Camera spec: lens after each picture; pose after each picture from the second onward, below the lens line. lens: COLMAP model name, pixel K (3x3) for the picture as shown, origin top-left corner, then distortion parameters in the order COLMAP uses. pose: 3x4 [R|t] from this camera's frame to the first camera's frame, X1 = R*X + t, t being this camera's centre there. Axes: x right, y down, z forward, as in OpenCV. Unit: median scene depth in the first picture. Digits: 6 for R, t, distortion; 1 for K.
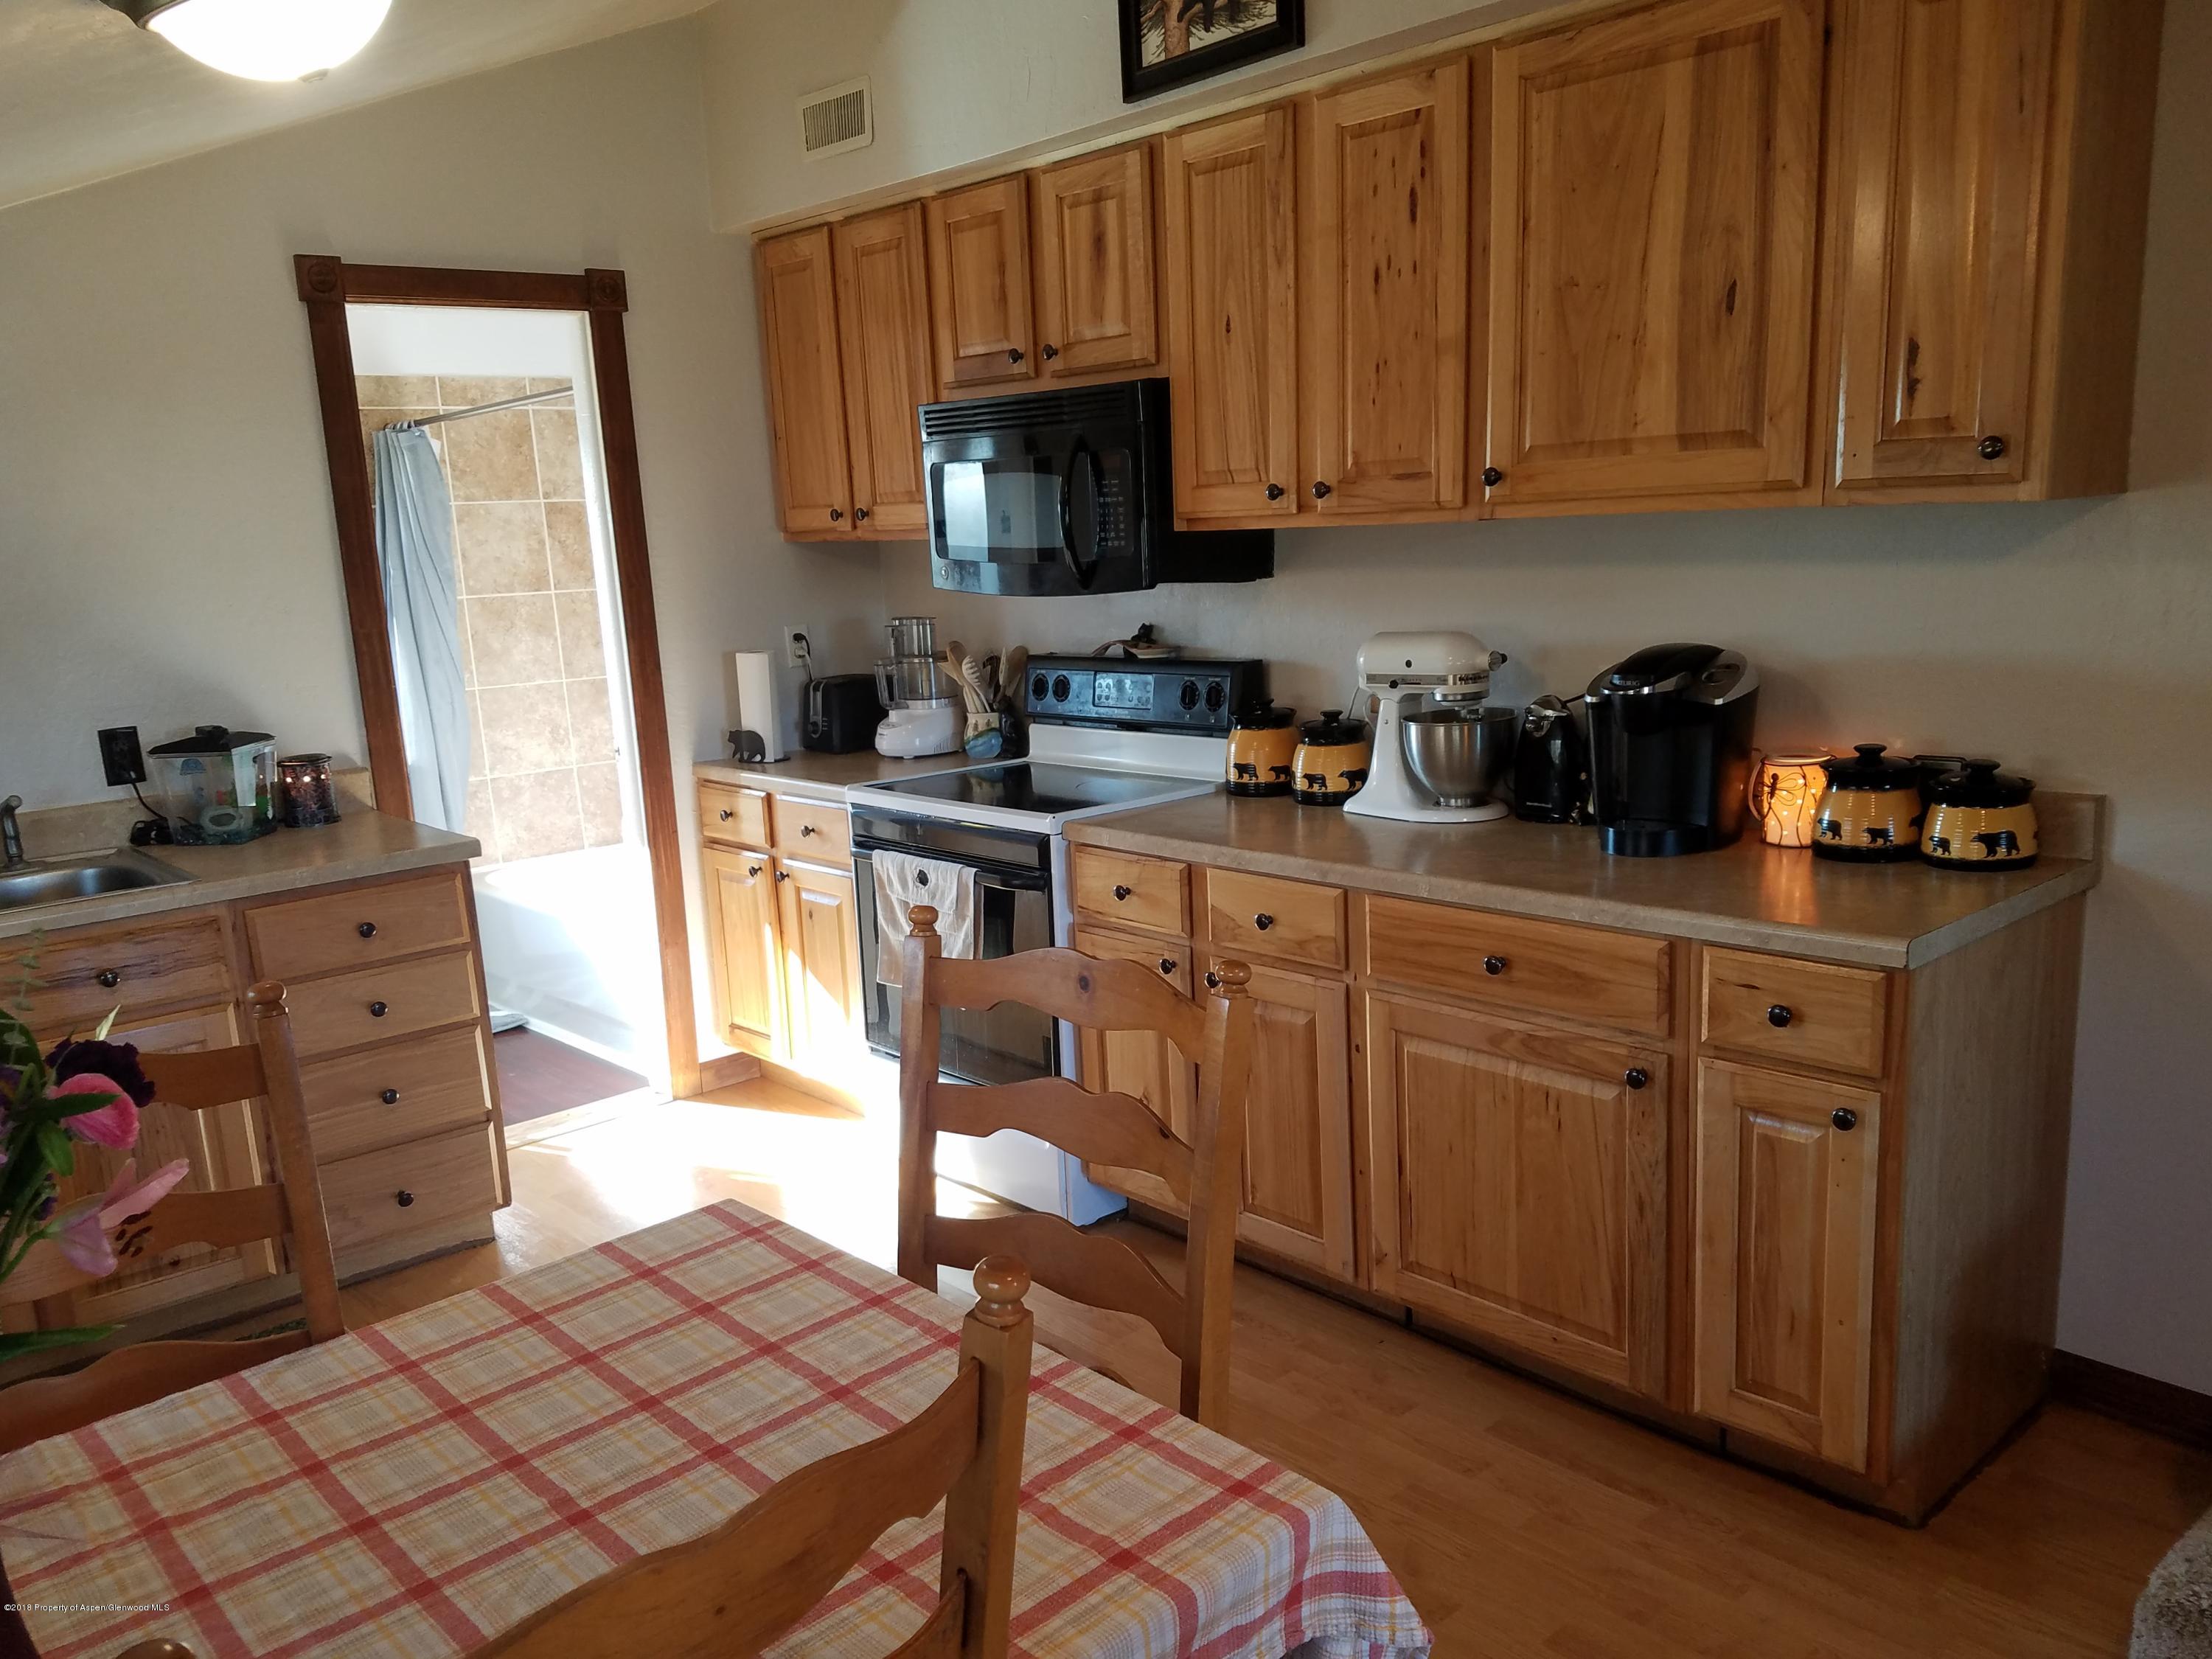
lens RADIAL K [[1690.3, 0, 1106.2], [0, 1690.3, 910.0], [0, 0, 1]] dist [0.236634, -0.403627]
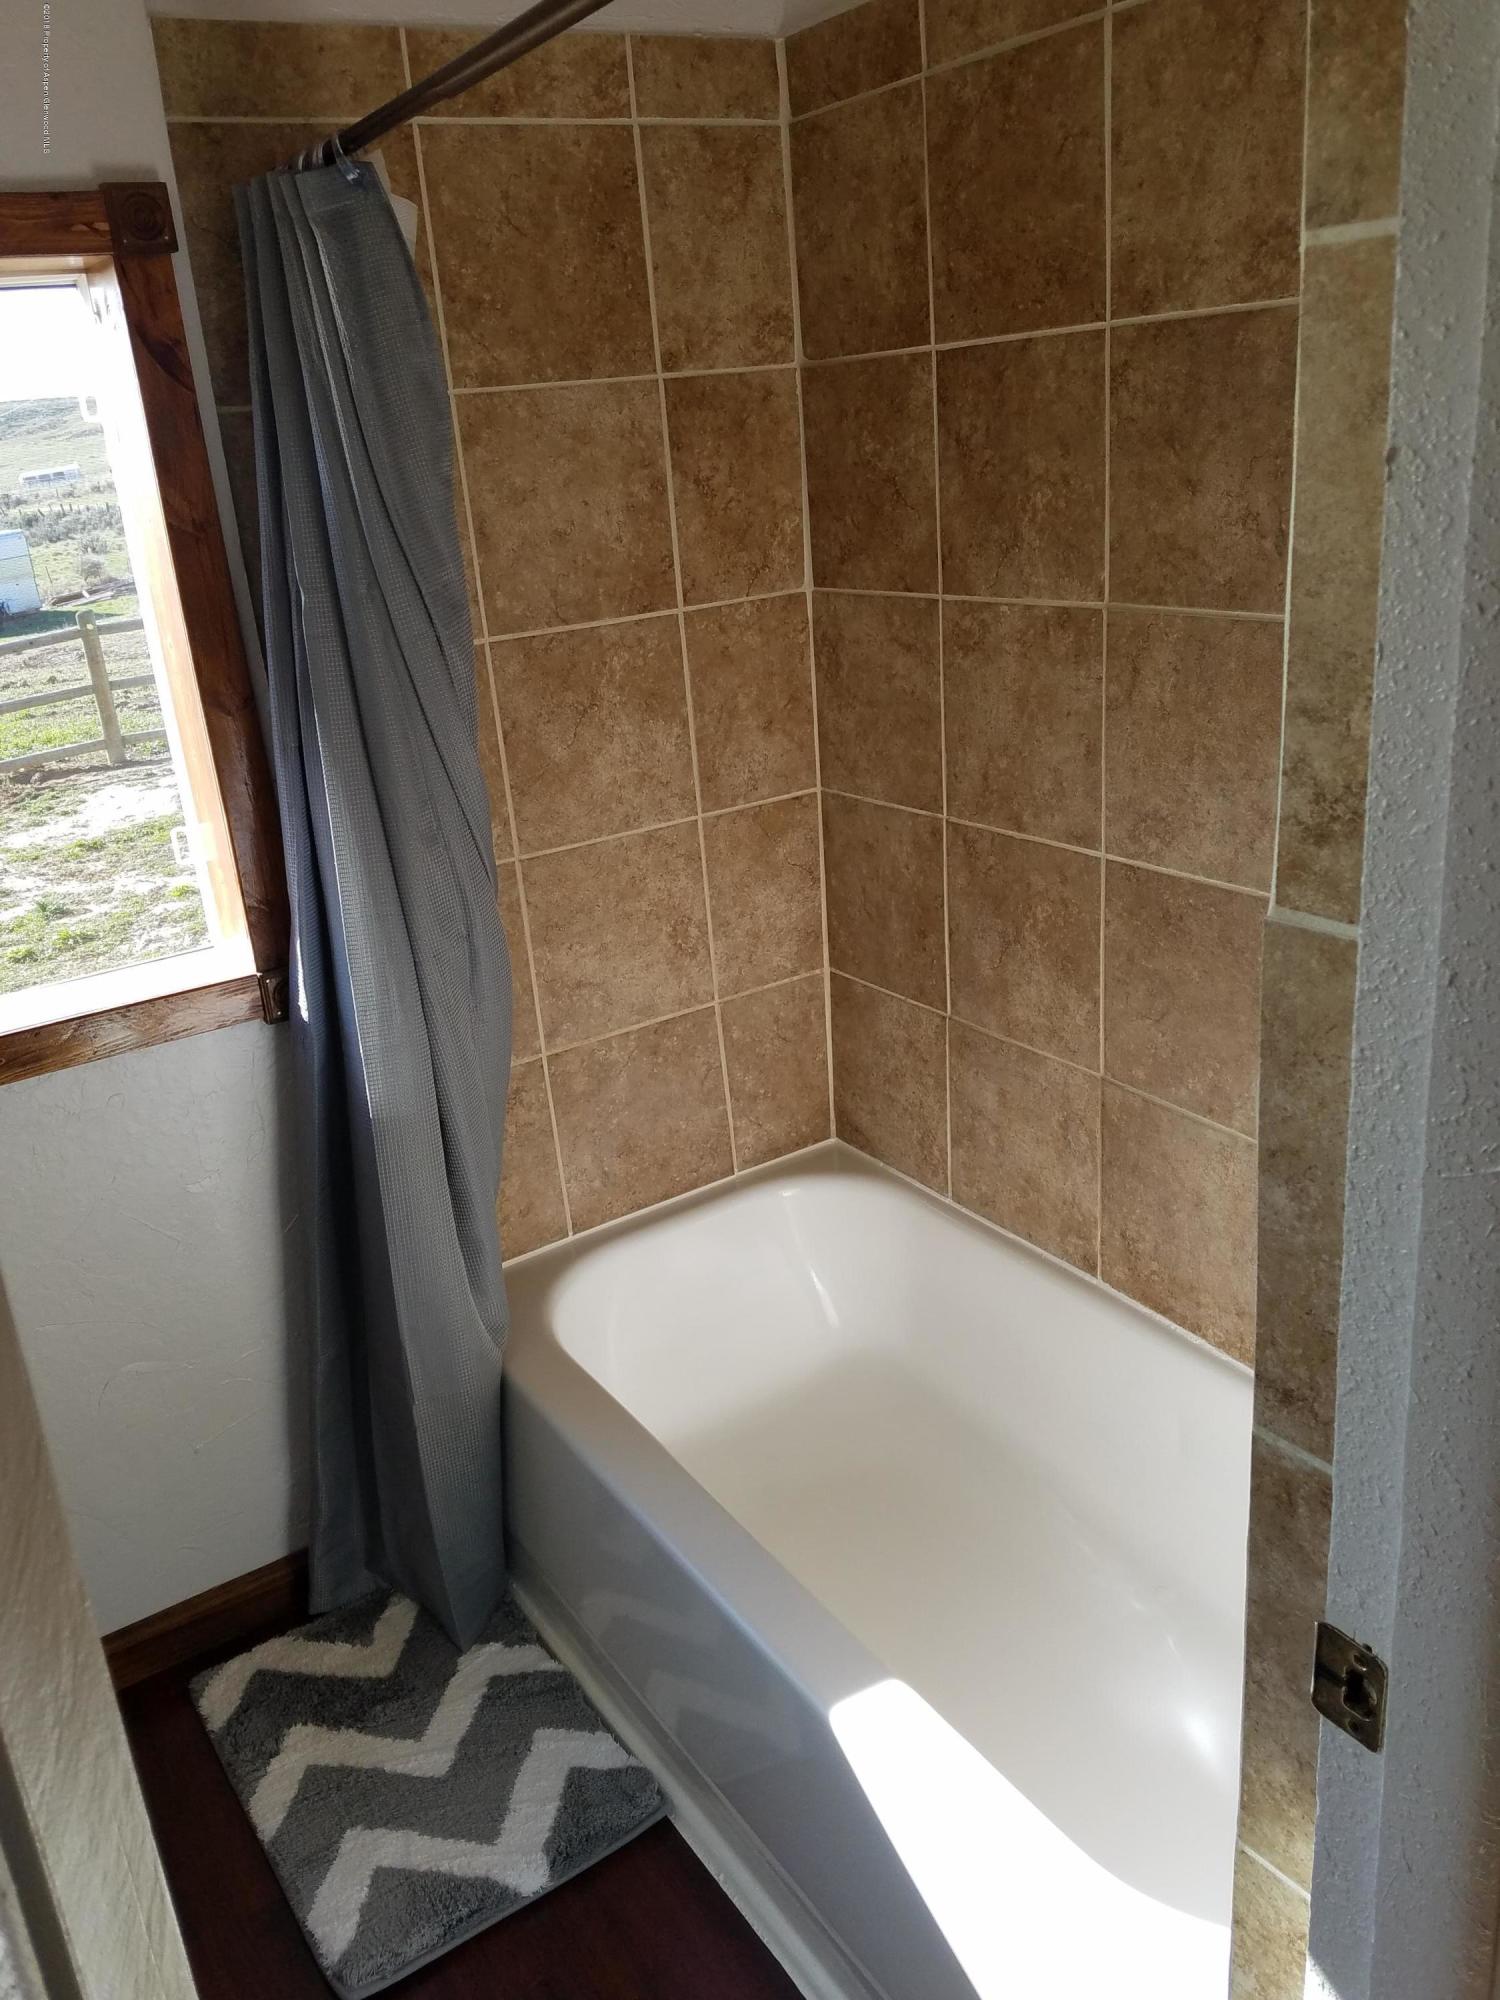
lens RADIAL K [[1528.3, 0, 751.3], [0, 1528.3, 995.8], [0, 0, 1]] dist [0.236634, -0.403627]
pose [[0.987131, 0.019517, -0.158720, -0.319419], [0.002621, 0.990416, 0.138089, -0.189112], [0.159894, -0.136728, 0.977619, 0.827096]]
